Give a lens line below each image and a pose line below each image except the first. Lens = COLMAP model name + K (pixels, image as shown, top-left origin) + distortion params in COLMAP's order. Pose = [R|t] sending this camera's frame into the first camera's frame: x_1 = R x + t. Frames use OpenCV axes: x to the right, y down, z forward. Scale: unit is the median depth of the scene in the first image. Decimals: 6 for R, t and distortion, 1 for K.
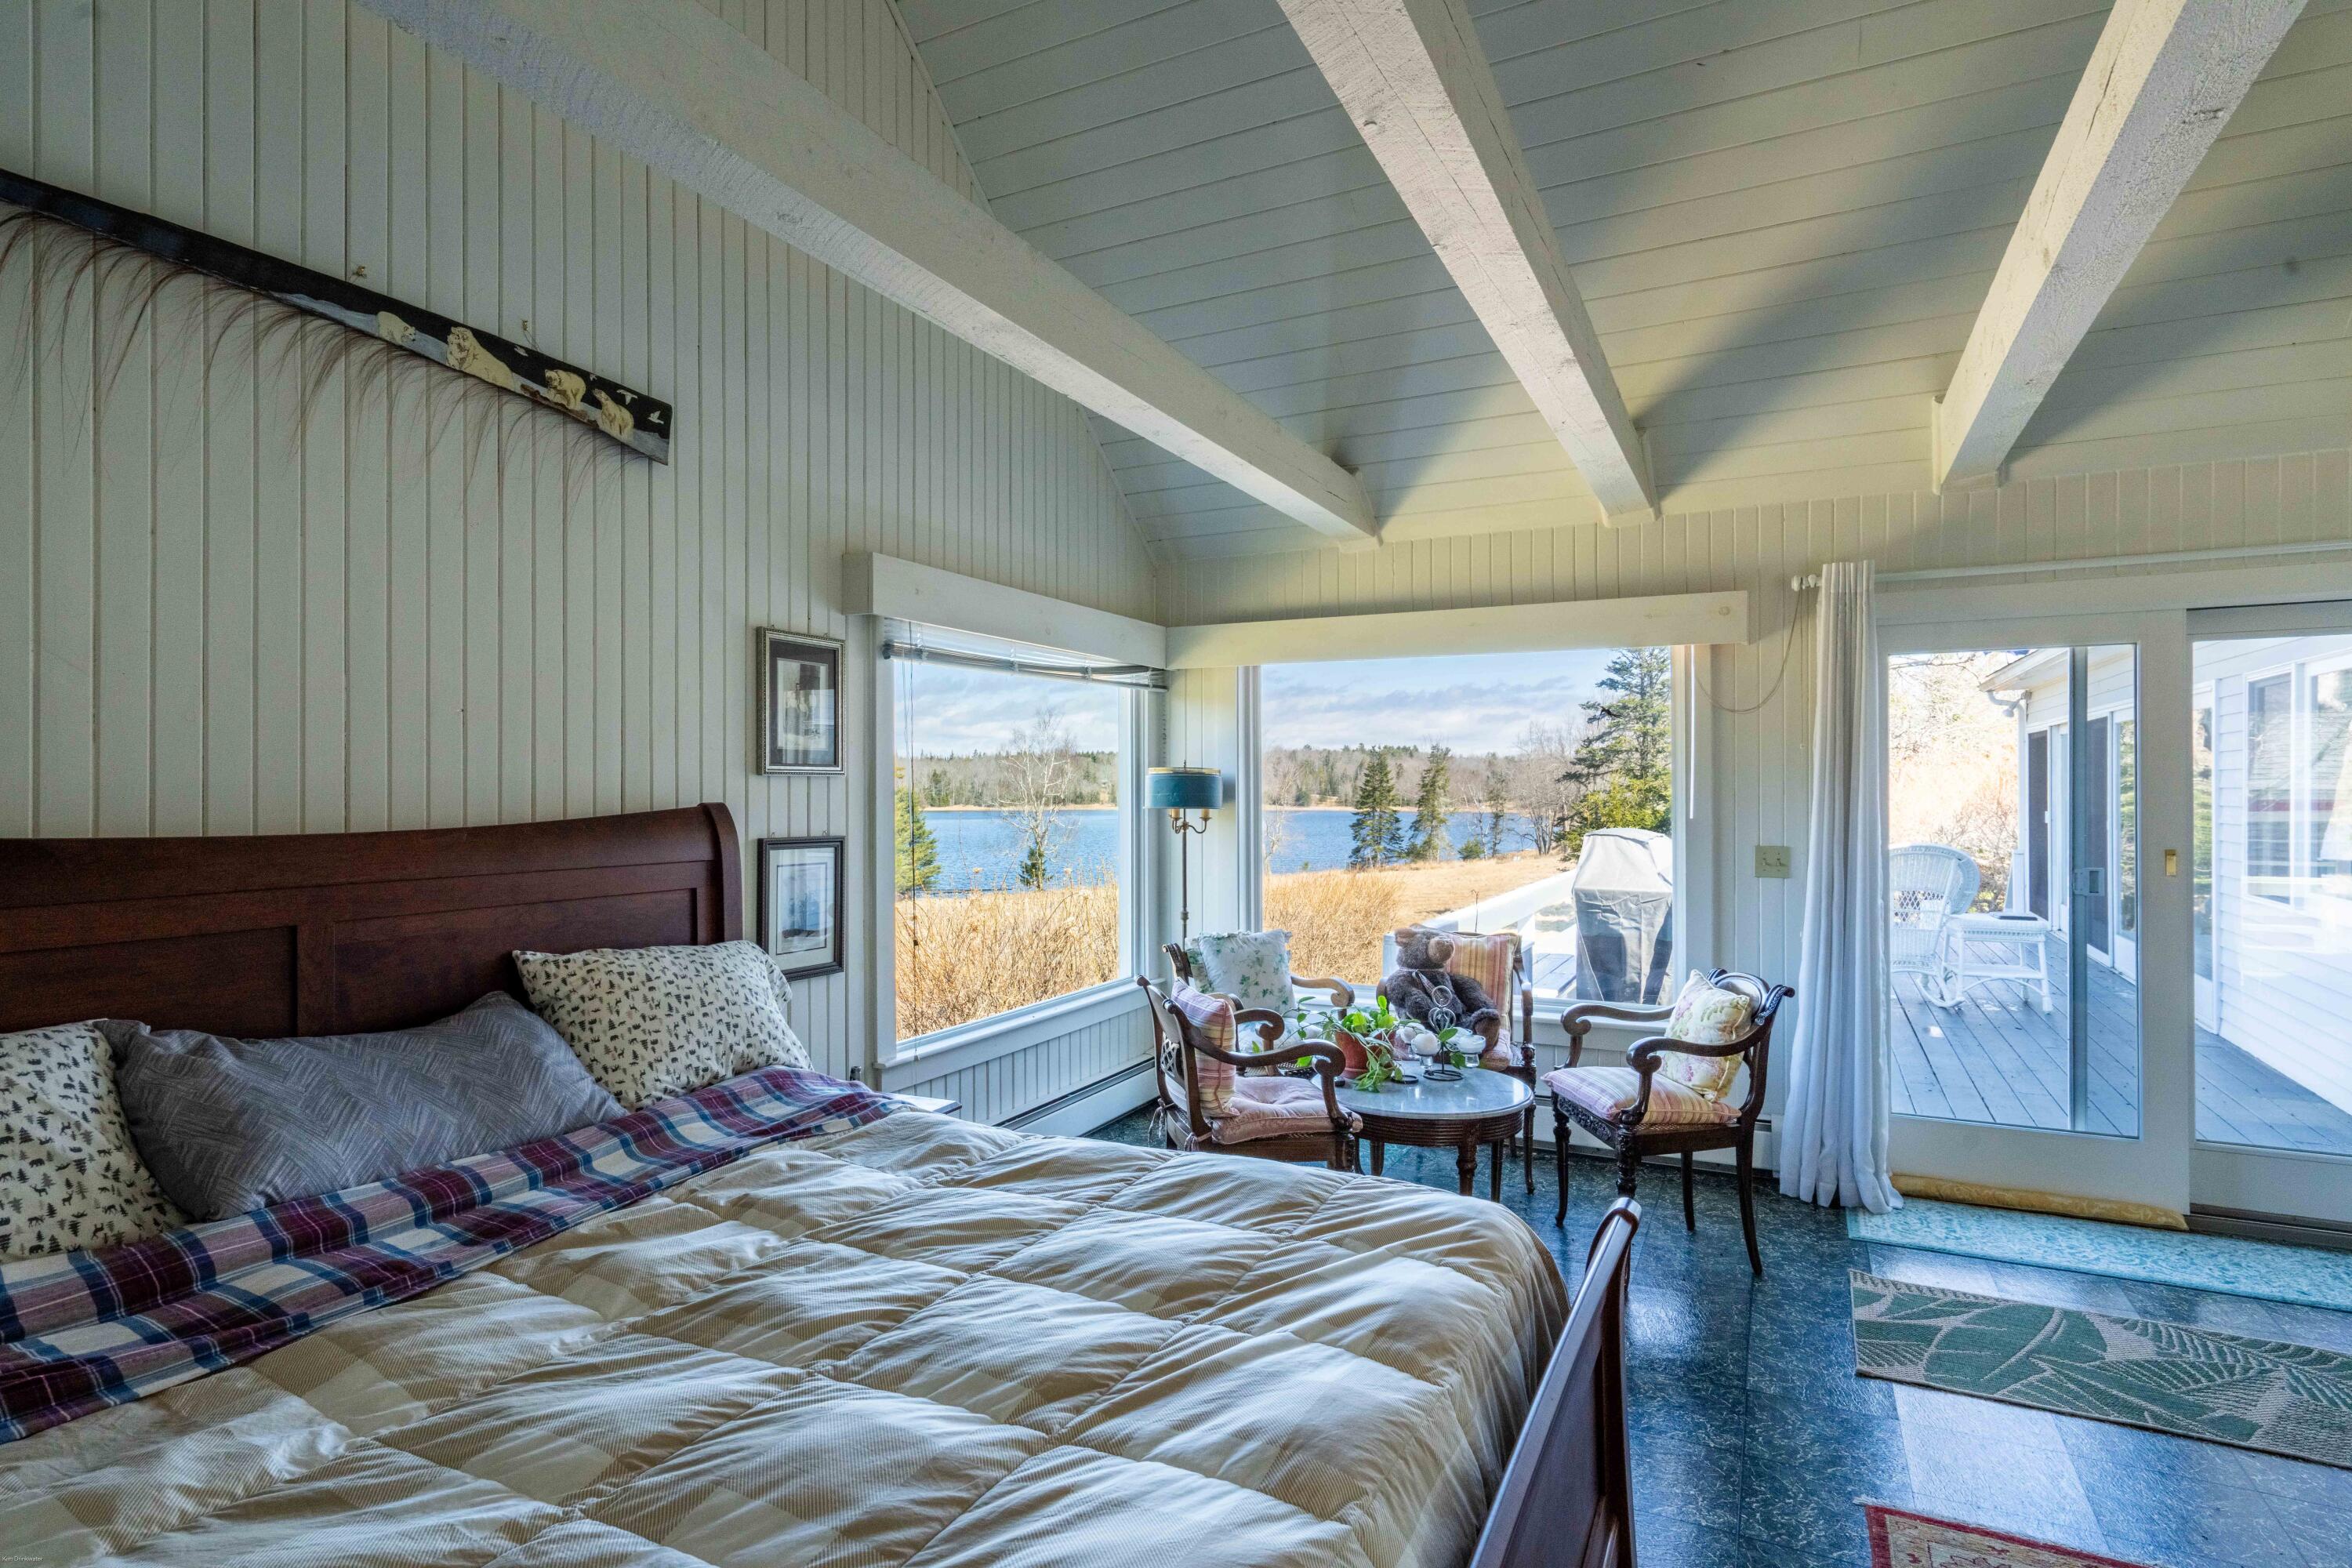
lens RADIAL K [[1220.7, 0, 1177.9], [0, 1220.7, 786.3], [0, 0, 1]] dist [0.001484, 0.000943]
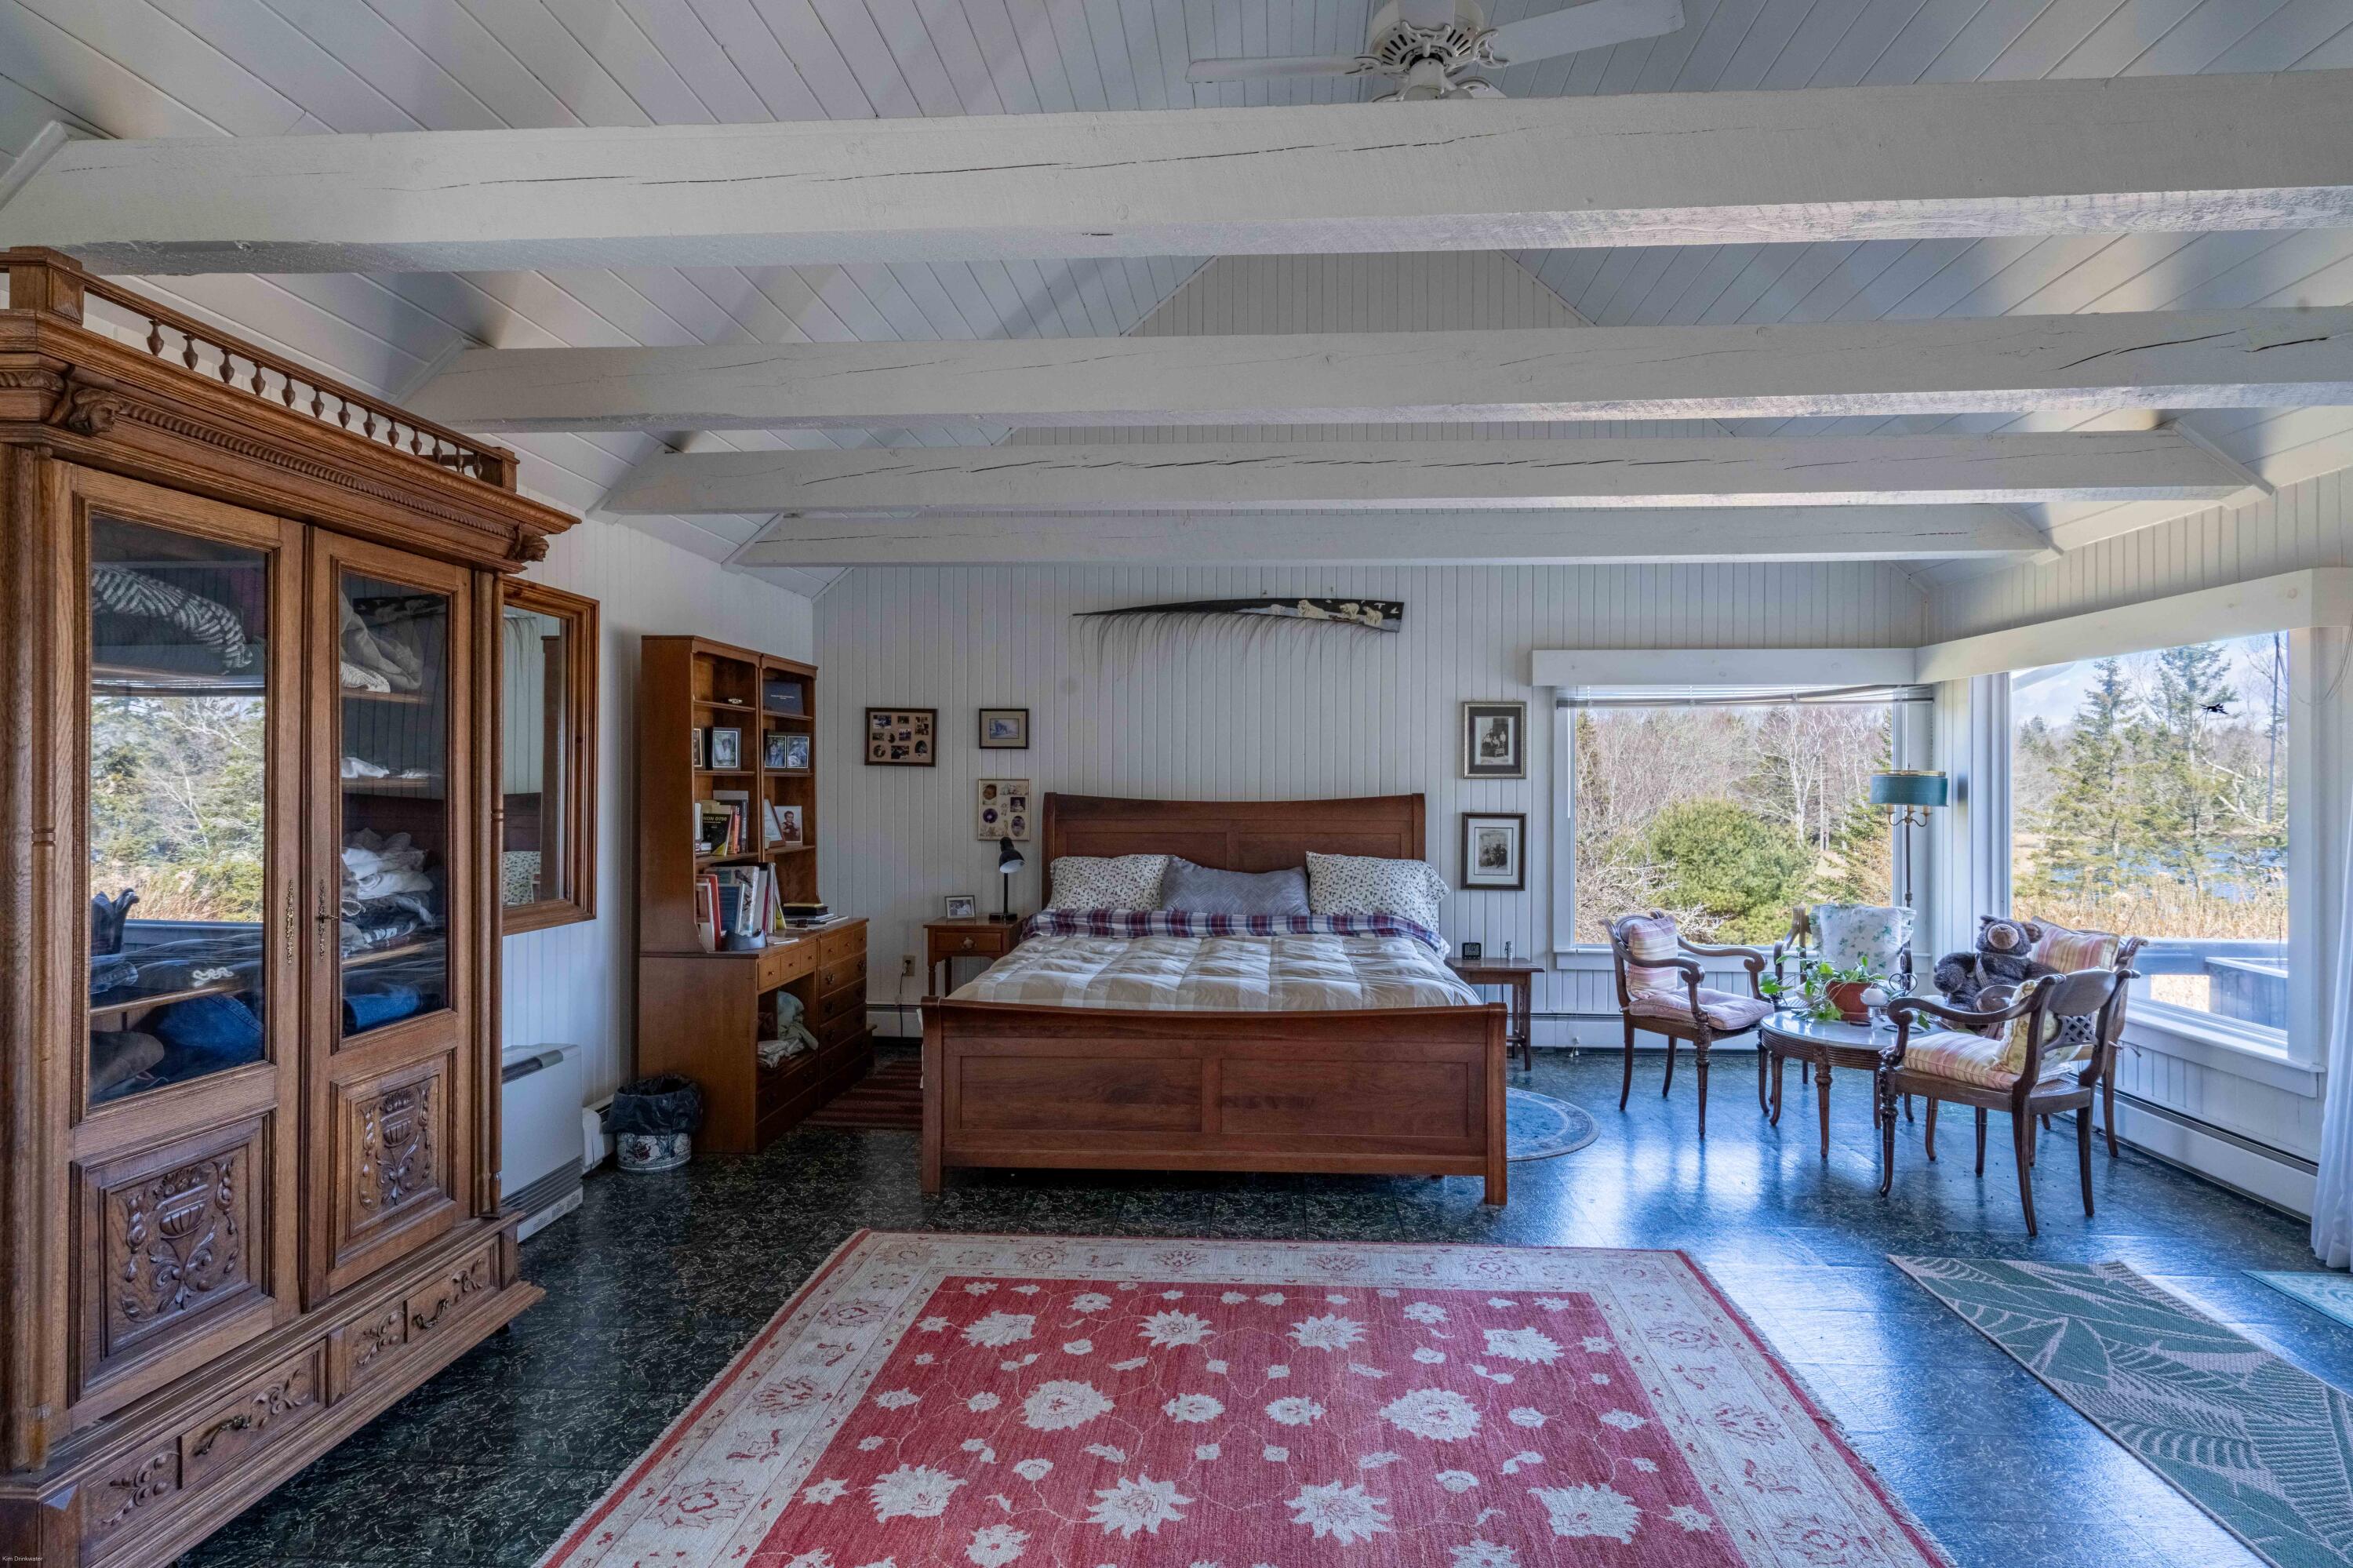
lens RADIAL K [[1221.3, 0, 1180.0], [0, 1221.3, 783.7], [0, 0, 1]] dist [0.001484, 0.000943]
pose [[0.369610, 0.002813, -0.929183, 1.398320], [-0.001016, 0.999996, 0.002623, -0.007225], [0.929186, -0.000025, 0.369612, -0.129279]]
